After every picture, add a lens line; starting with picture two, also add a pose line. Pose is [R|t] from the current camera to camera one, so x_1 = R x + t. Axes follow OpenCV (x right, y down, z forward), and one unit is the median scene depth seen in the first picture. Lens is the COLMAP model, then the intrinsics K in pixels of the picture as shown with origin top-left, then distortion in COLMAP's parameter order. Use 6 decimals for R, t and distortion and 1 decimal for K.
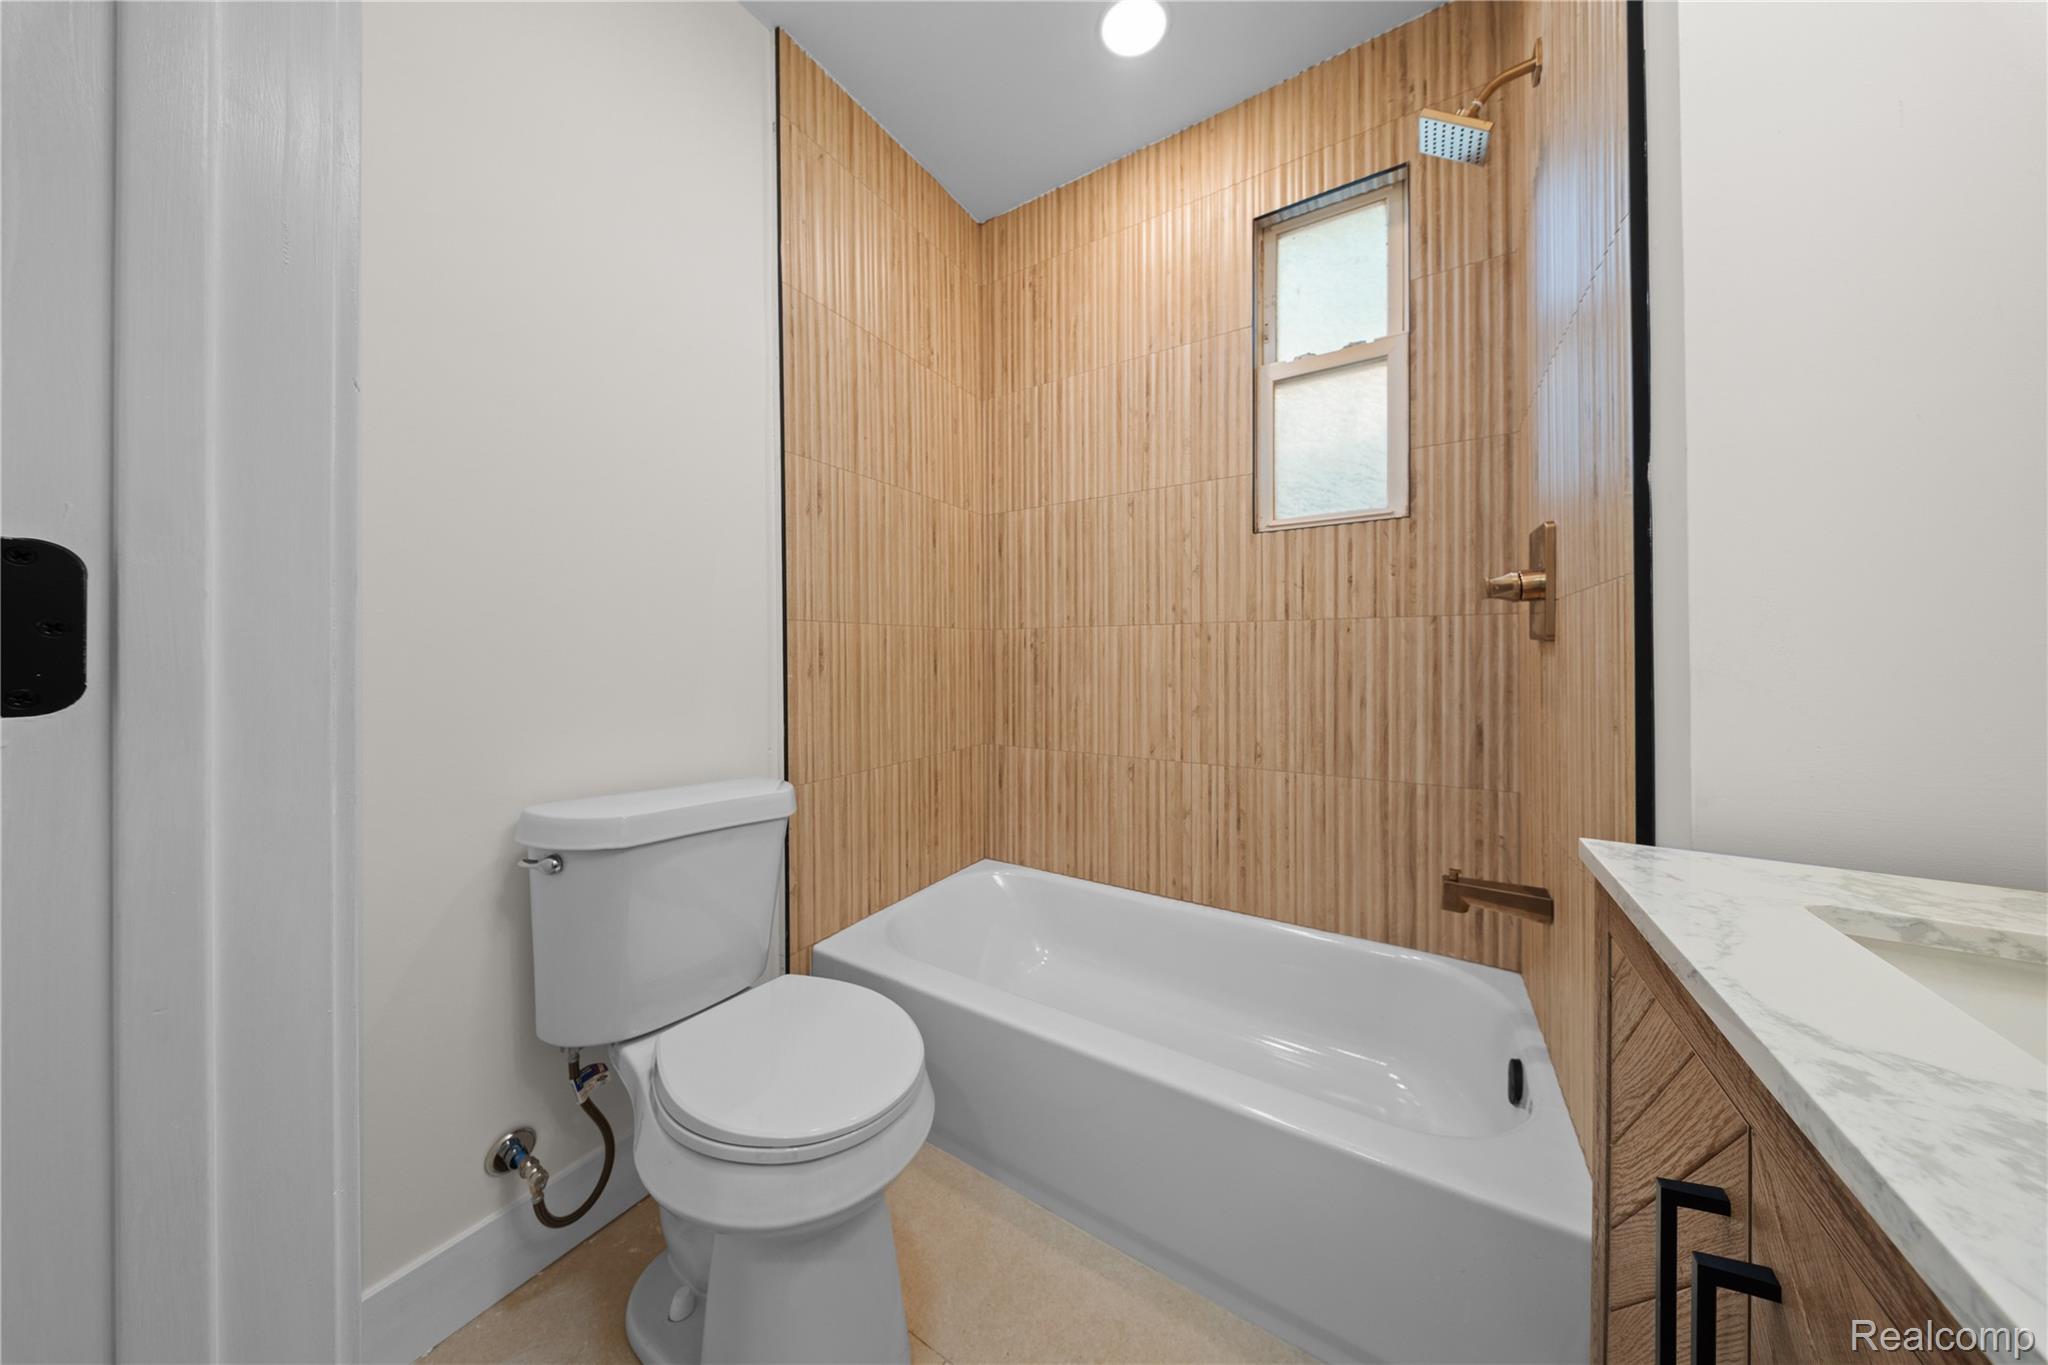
lens RADIAL K [[591.3, 0, 1024.3], [0, 591.3, 653.8], [0, 0, 1]] dist [-0.000703, -0.008209]
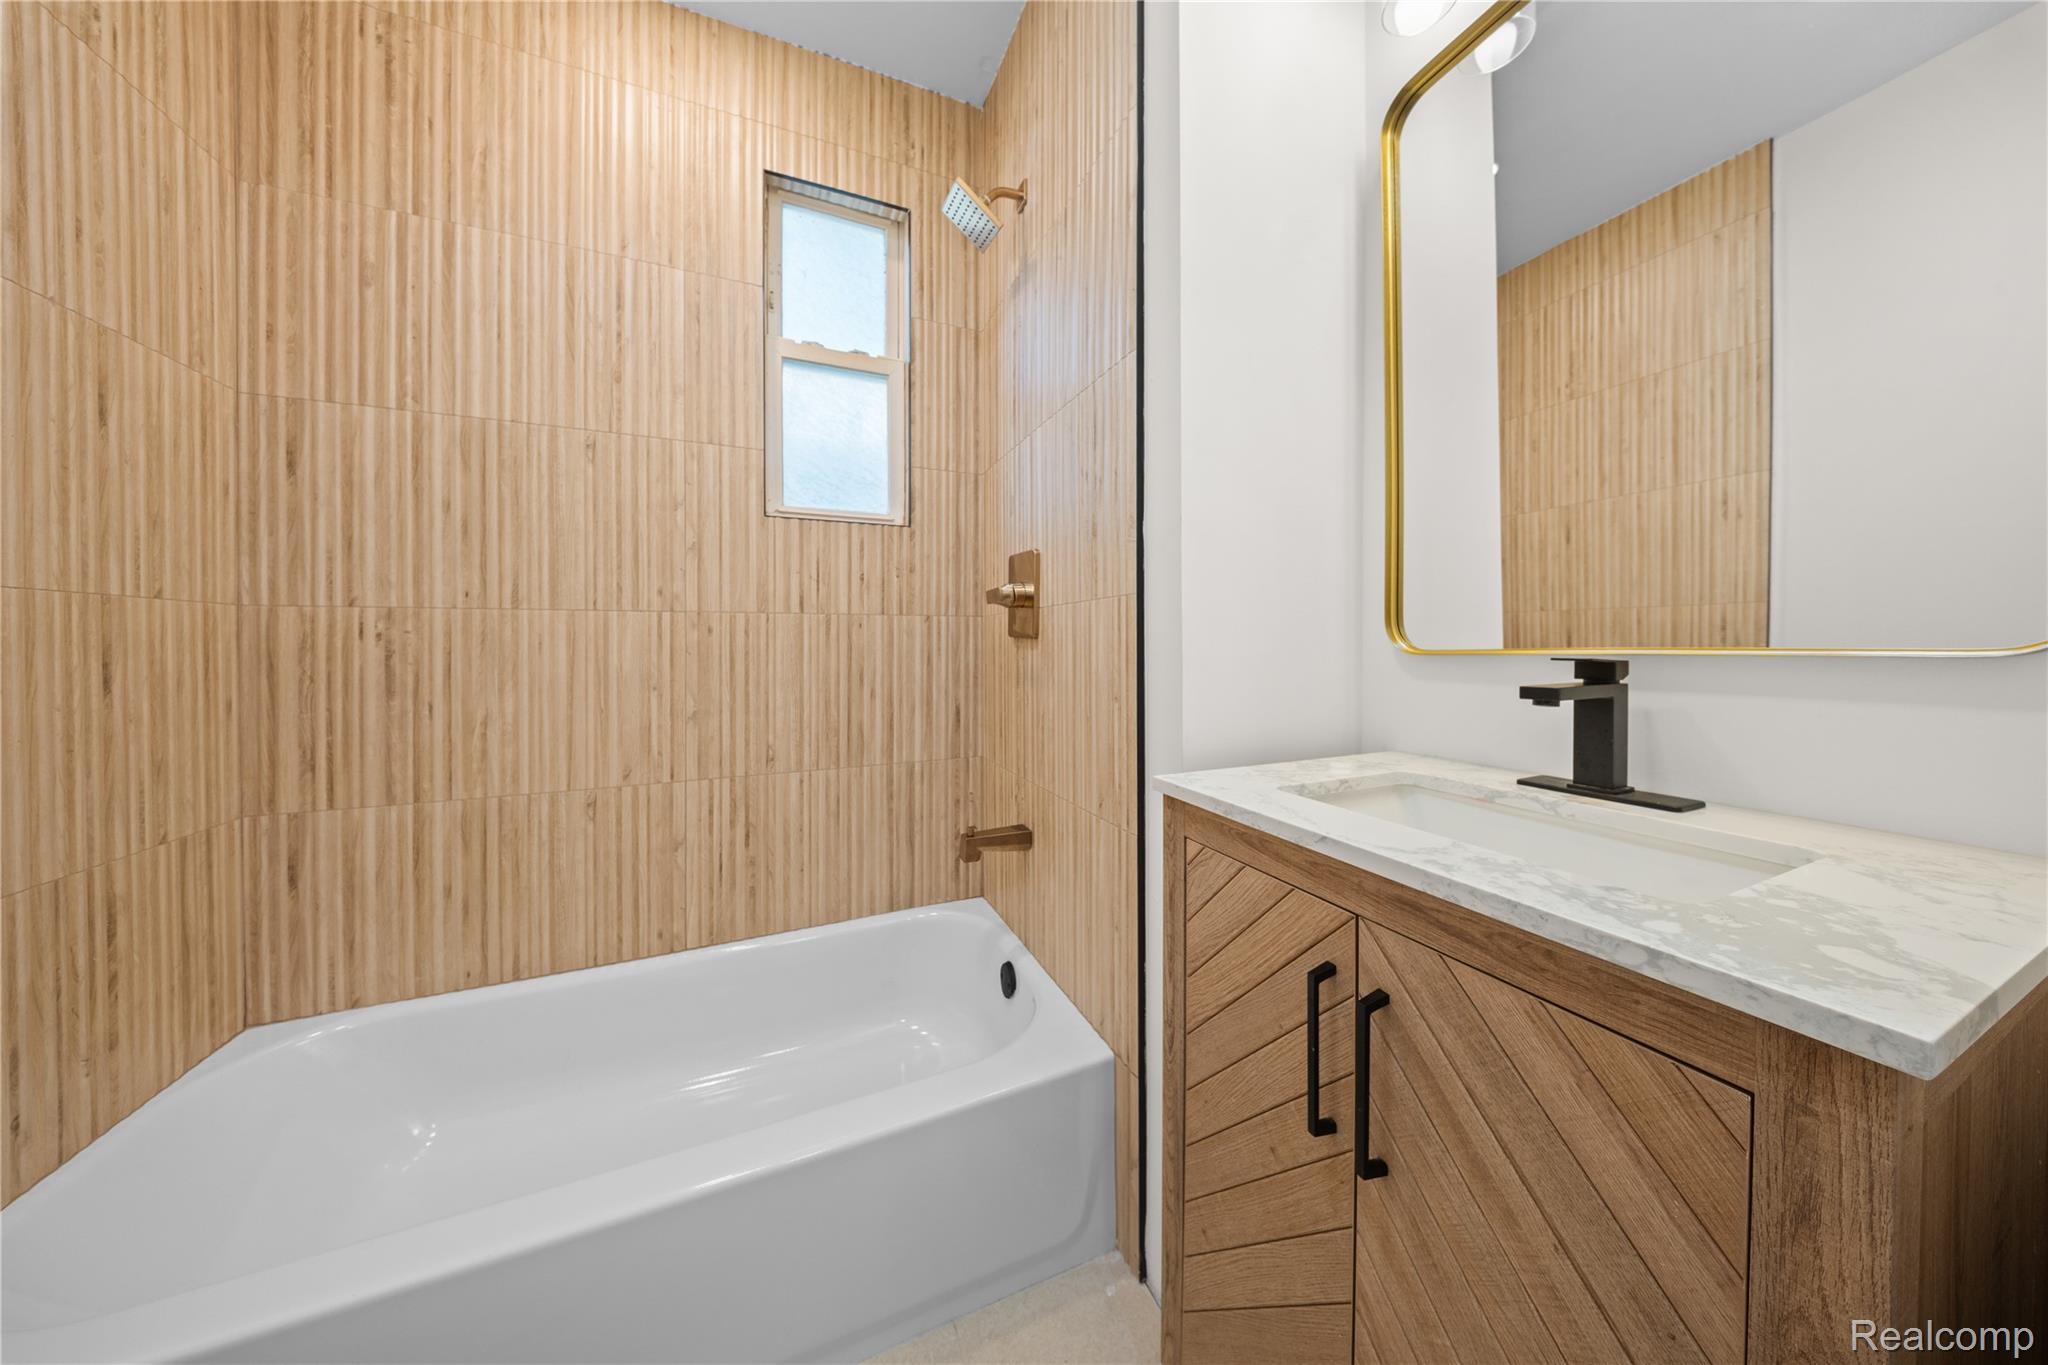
lens RADIAL K [[603.1, 0, 1029.3], [0, 603.1, 650.5], [0, 0, 1]] dist [-0.010413, -0.000153]
pose [[0.561234, -0.005447, 0.827639, -0.143325], [0.003152, 0.999985, 0.004444, 0.000442], [-0.827651, 0.000115, 0.561243, 0.137480]]
